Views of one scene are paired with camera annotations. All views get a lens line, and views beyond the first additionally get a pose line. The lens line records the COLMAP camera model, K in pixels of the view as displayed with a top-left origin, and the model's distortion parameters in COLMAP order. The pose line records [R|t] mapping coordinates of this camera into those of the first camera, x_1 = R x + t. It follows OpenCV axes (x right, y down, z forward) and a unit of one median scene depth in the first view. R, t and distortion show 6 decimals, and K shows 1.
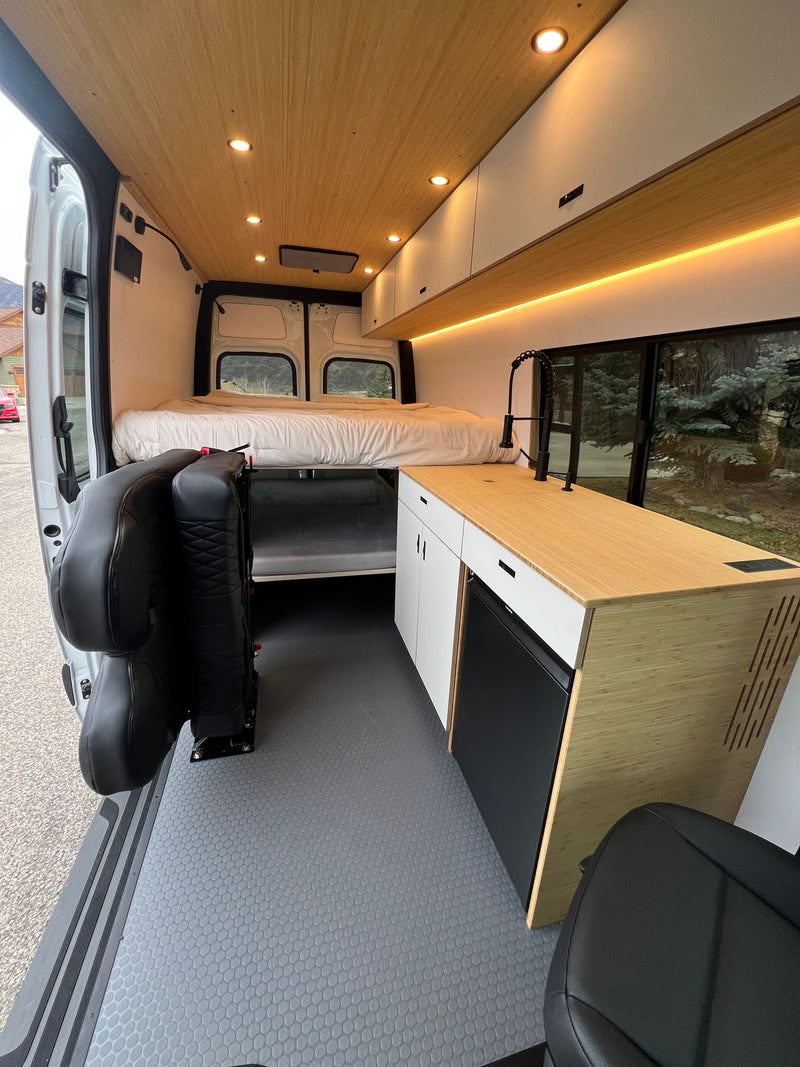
lens RADIAL K [[428.7, 0, 401.9], [0, 428.7, 531.3], [0, 0, 1]] dist [-0.001197, 0.000052]
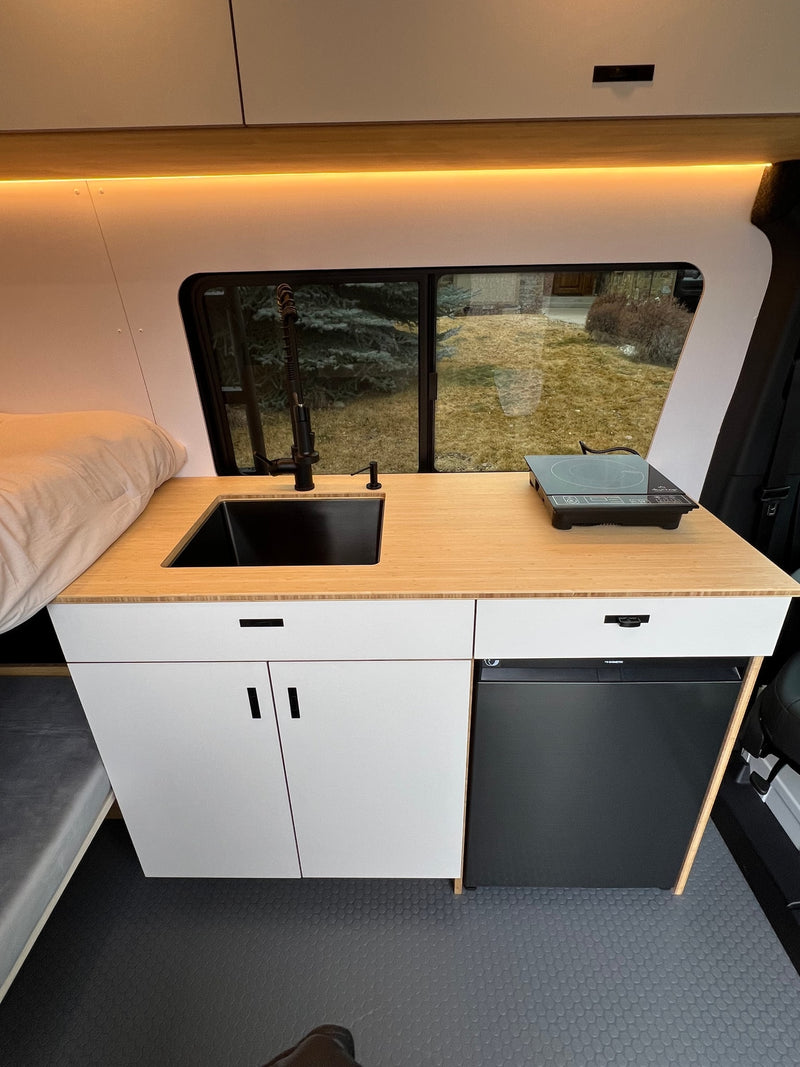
lens RADIAL K [[538.1, 0, 399.3], [0, 538.1, 530.3], [0, 0, 1]] dist [-0.003755, -0.000310]
pose [[0.270520, -0.453690, 0.849108, -0.335982], [0.335569, 0.871116, 0.358539, -0.295911], [-0.902337, 0.187942, 0.387899, 0.561105]]
